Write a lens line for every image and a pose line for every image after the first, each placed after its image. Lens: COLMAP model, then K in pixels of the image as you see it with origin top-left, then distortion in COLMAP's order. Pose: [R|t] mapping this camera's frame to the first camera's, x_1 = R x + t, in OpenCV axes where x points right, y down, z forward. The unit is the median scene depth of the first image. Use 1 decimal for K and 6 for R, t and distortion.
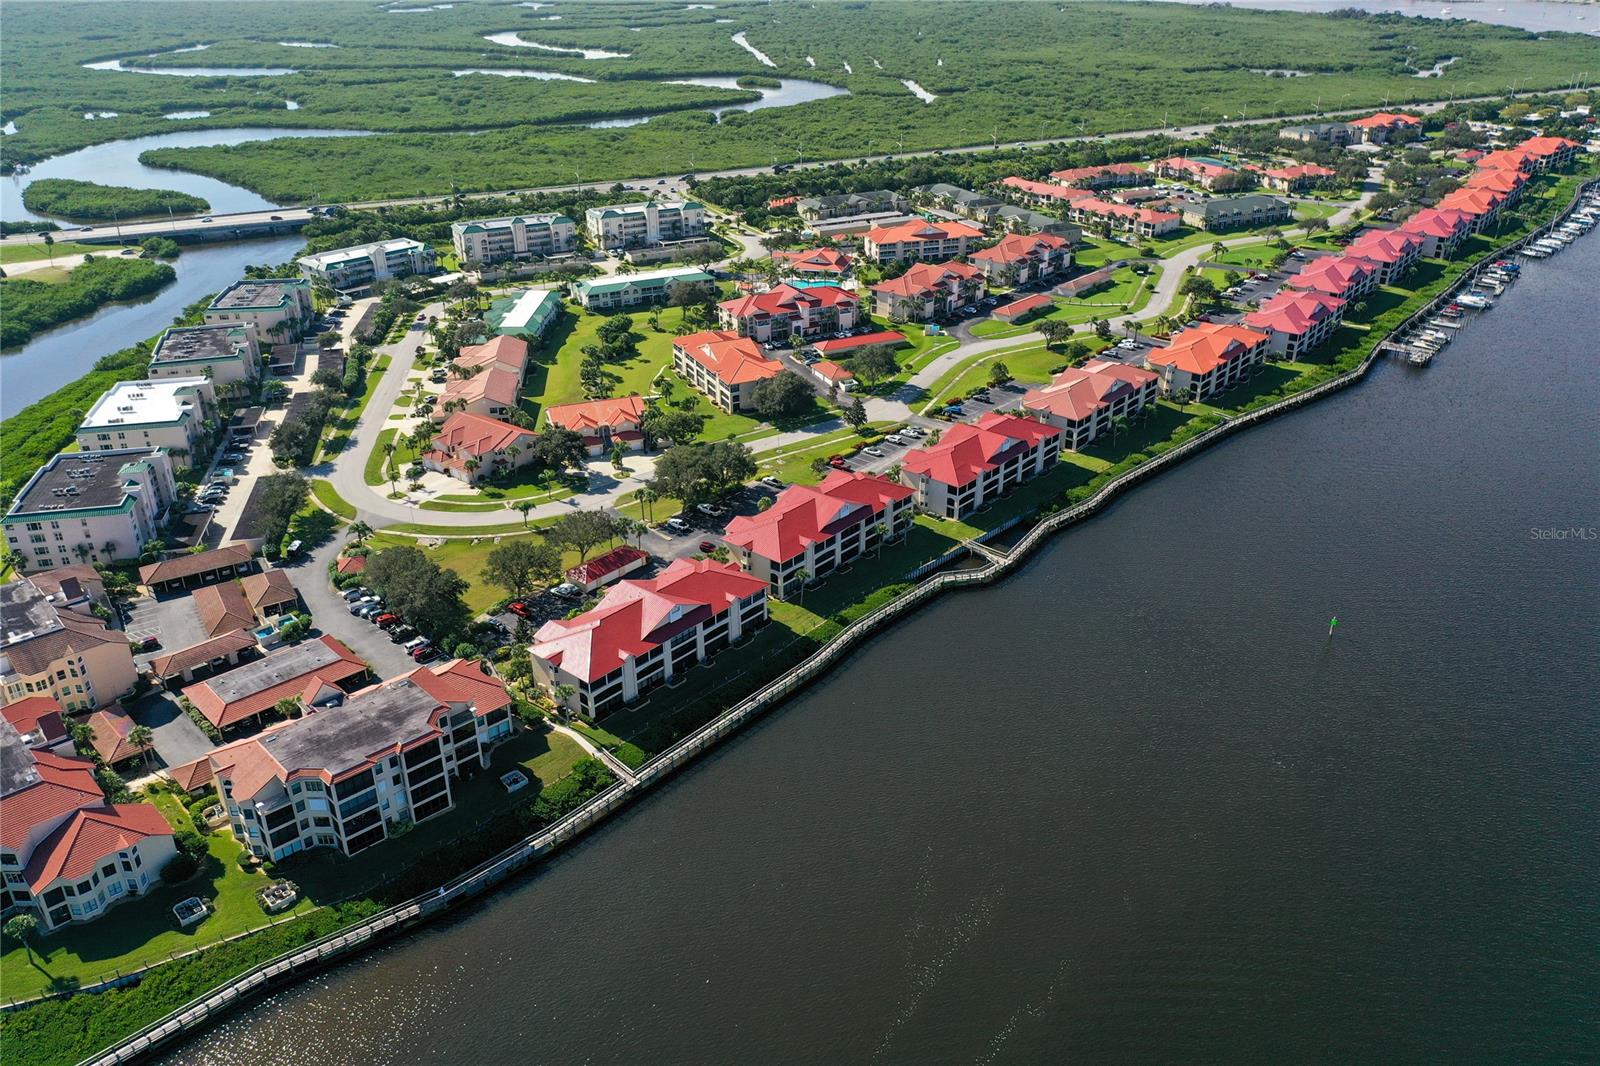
lens RADIAL K [[1261.1, 0, 800.0], [0, 1261.1, 533.0], [0, 0, 1]] dist [-0.002314, 0.006688]
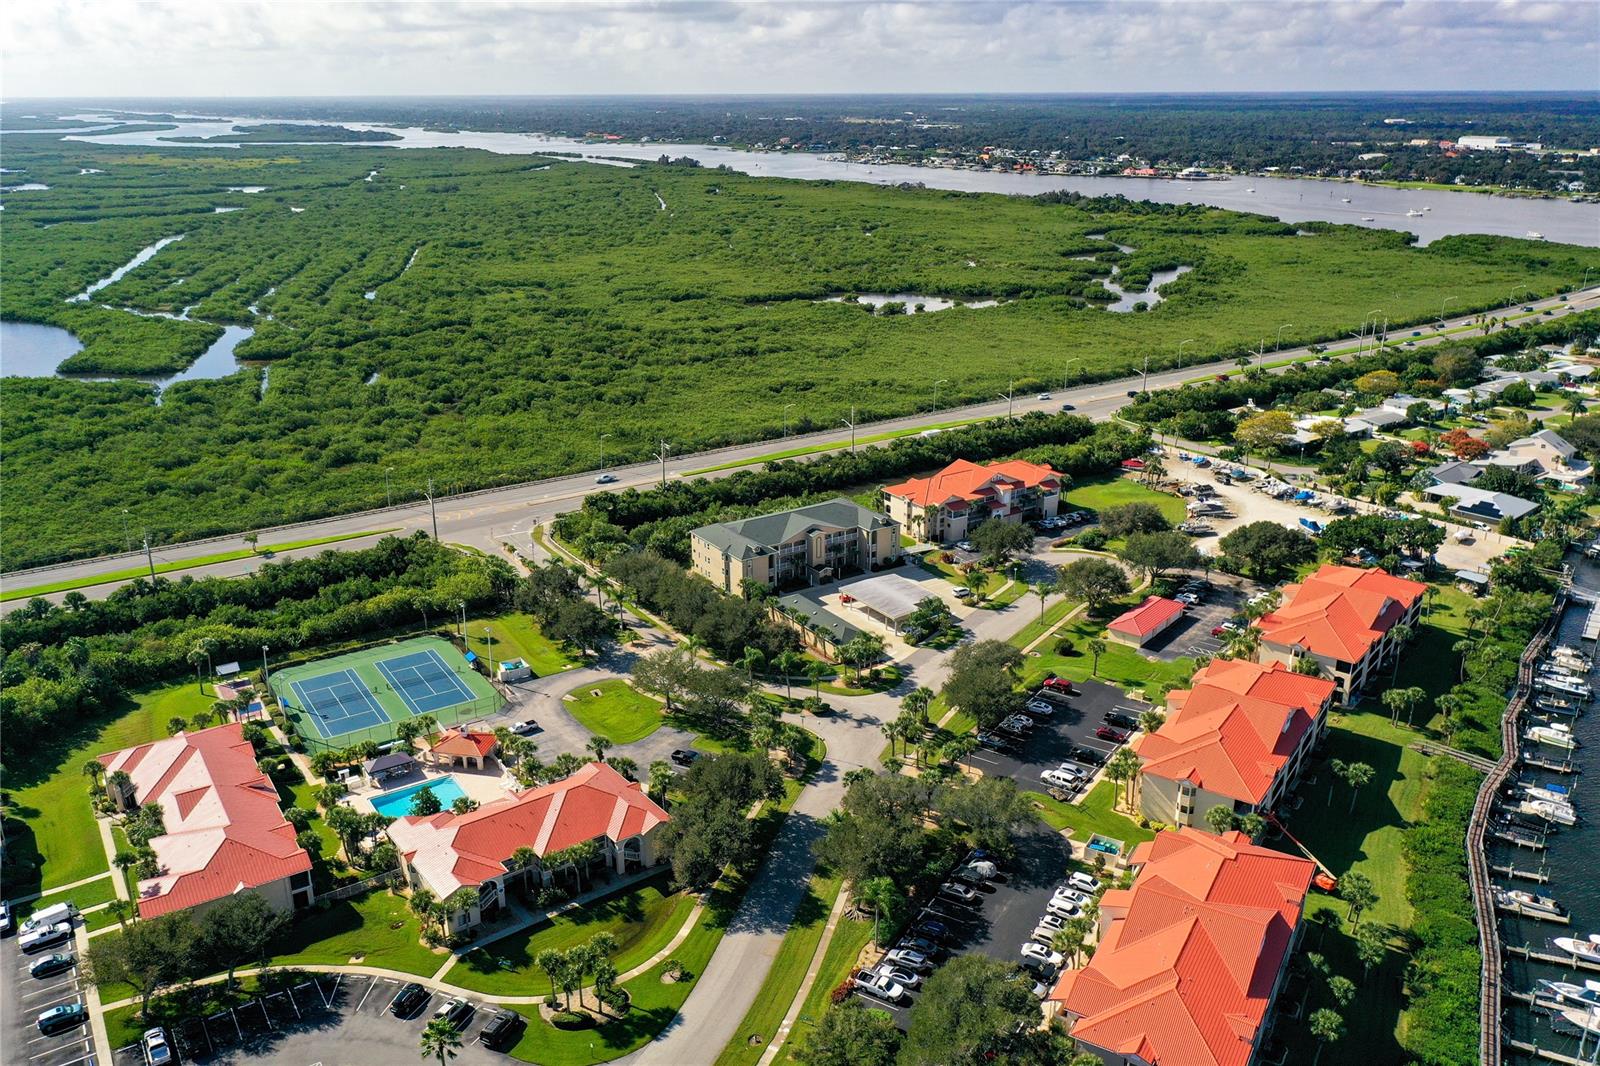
lens RADIAL K [[1261.1, 0, 800.0], [0, 1261.1, 533.0], [0, 0, 1]] dist [-0.002314, 0.006688]
pose [[0.991078, -0.040631, 0.126941, 0.248509], [0.055709, 0.991499, -0.117585, -0.185200], [-0.121085, 0.123607, 0.984916, 0.418873]]
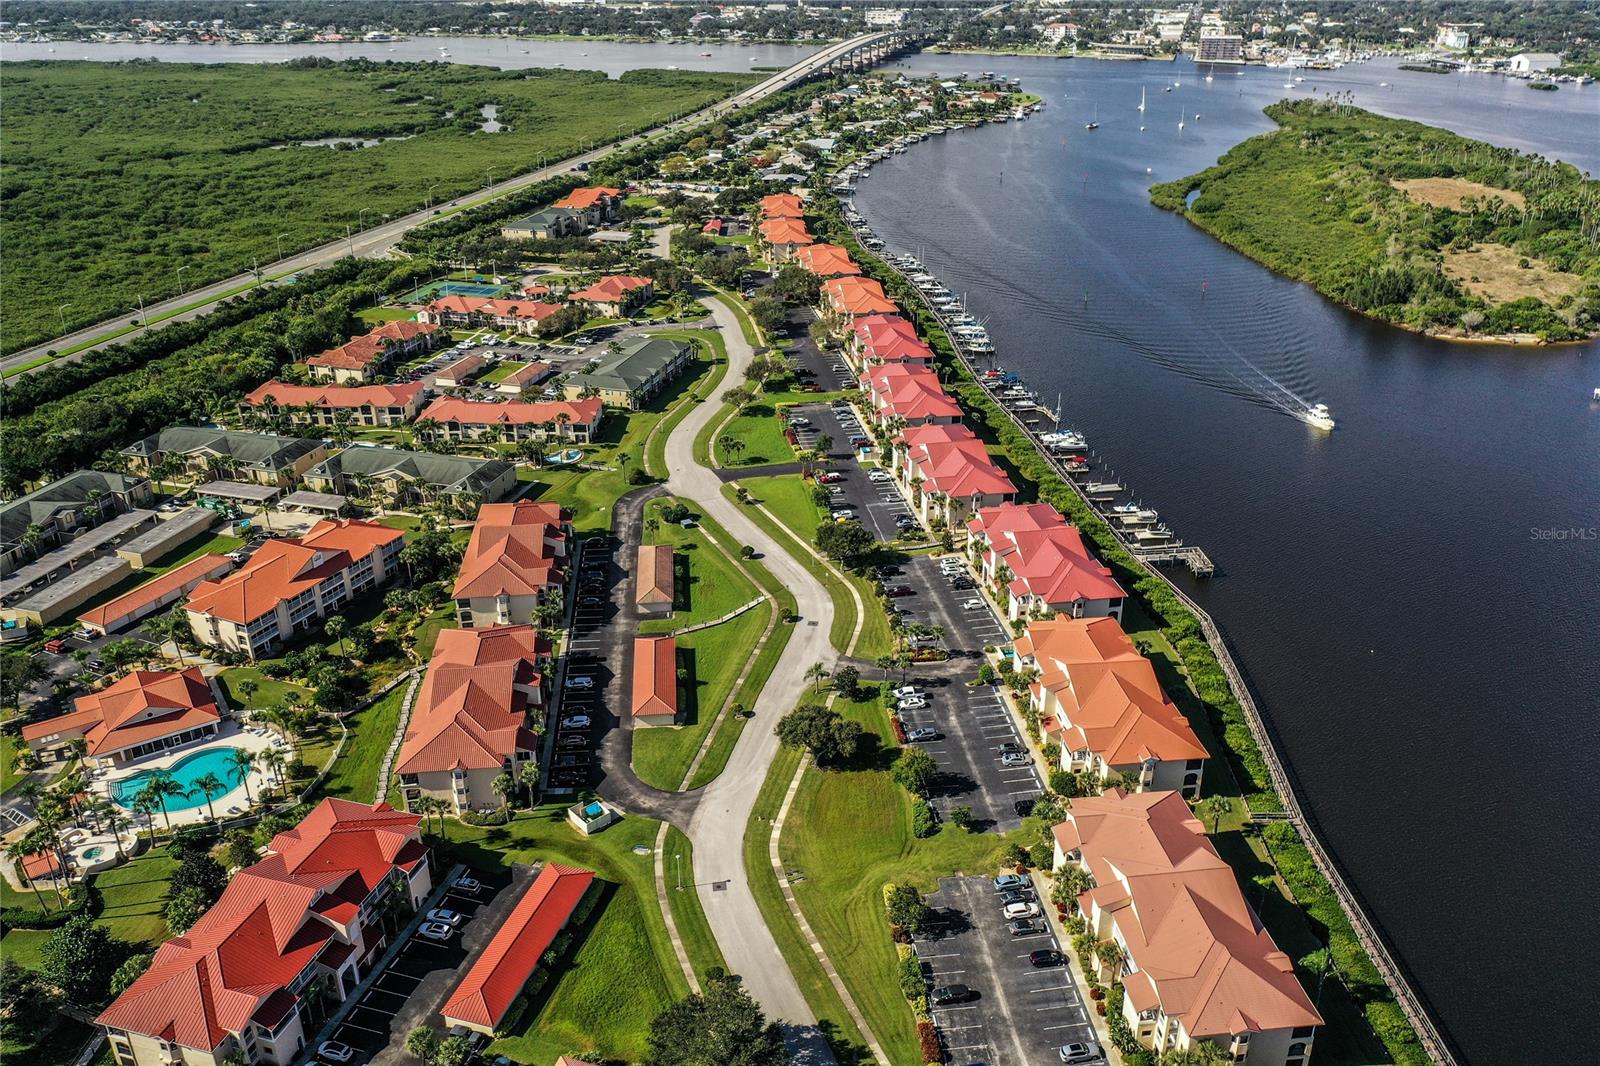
lens RADIAL K [[1261.1, 0, 800.0], [0, 1261.1, 533.0], [0, 0, 1]] dist [-0.002314, 0.006688]
pose [[0.673587, -0.314273, 0.668964, -0.051066], [0.330372, 0.937668, 0.107852, -0.113231], [-0.661162, 0.148359, 0.735428, 0.227080]]
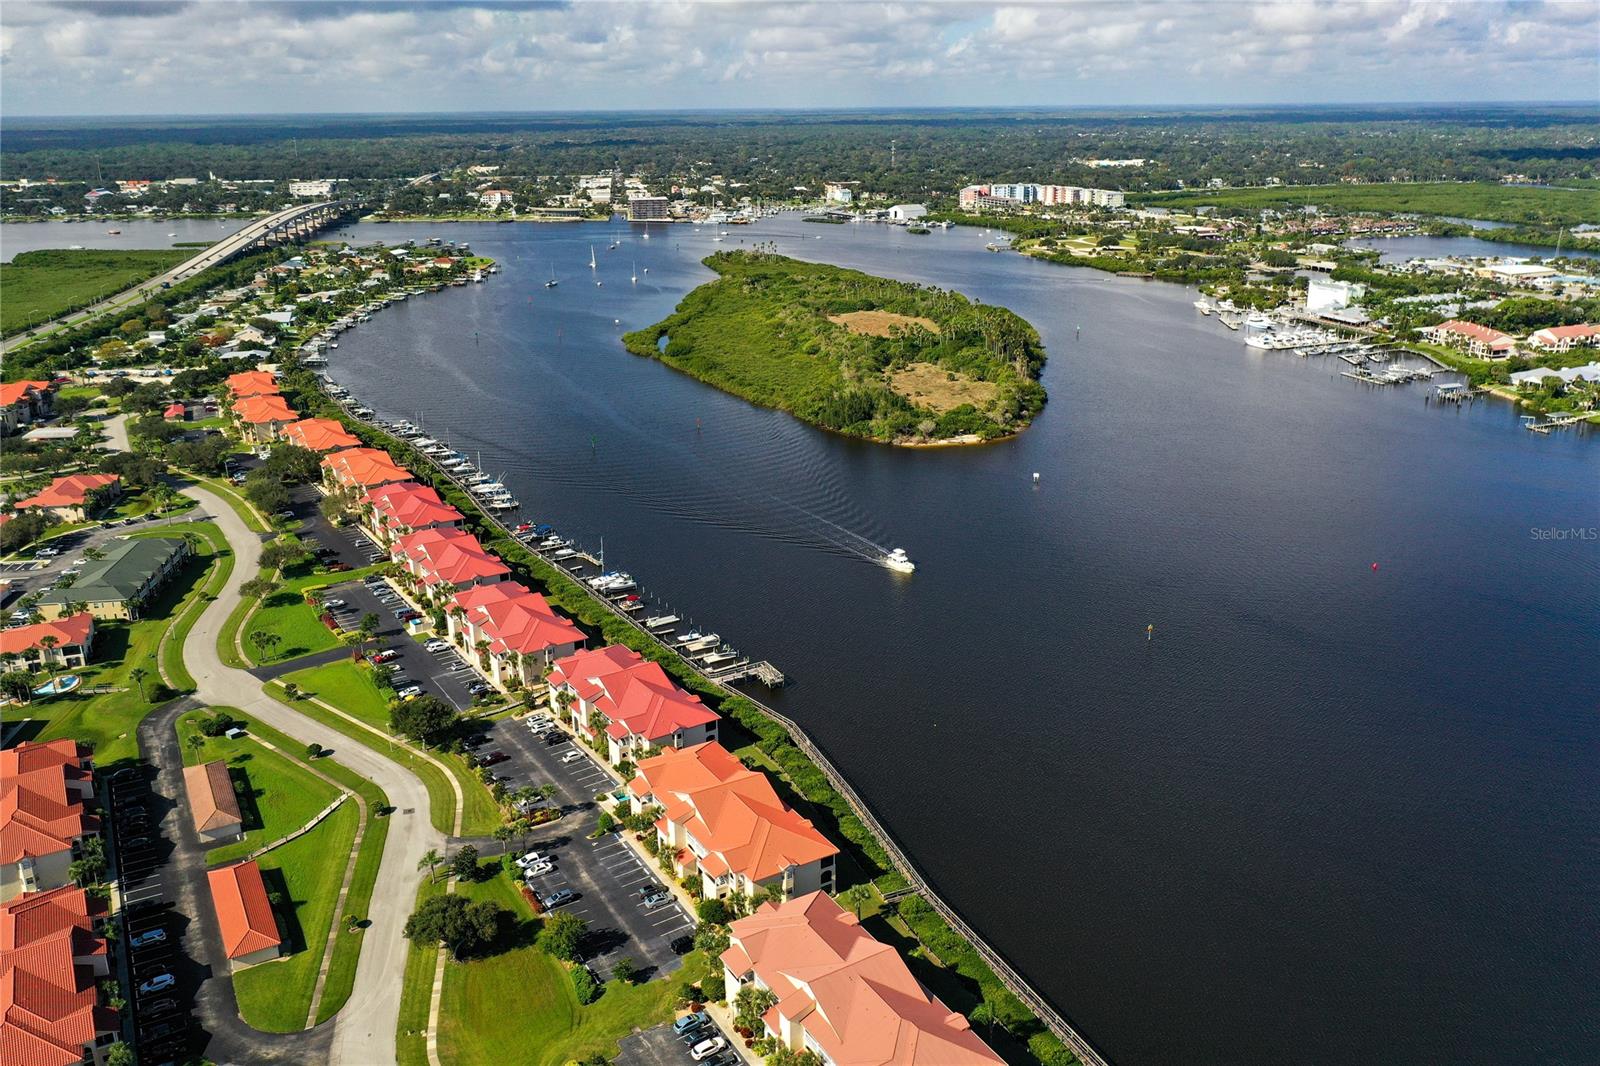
lens RADIAL K [[1261.1, 0, 800.0], [0, 1261.1, 533.0], [0, 0, 1]] dist [-0.002314, 0.006688]
pose [[0.304911, -0.301183, 0.903503, -0.061178], [0.426667, 0.891349, 0.153142, -0.119315], [-0.851460, 0.338801, 0.400287, 0.238543]]
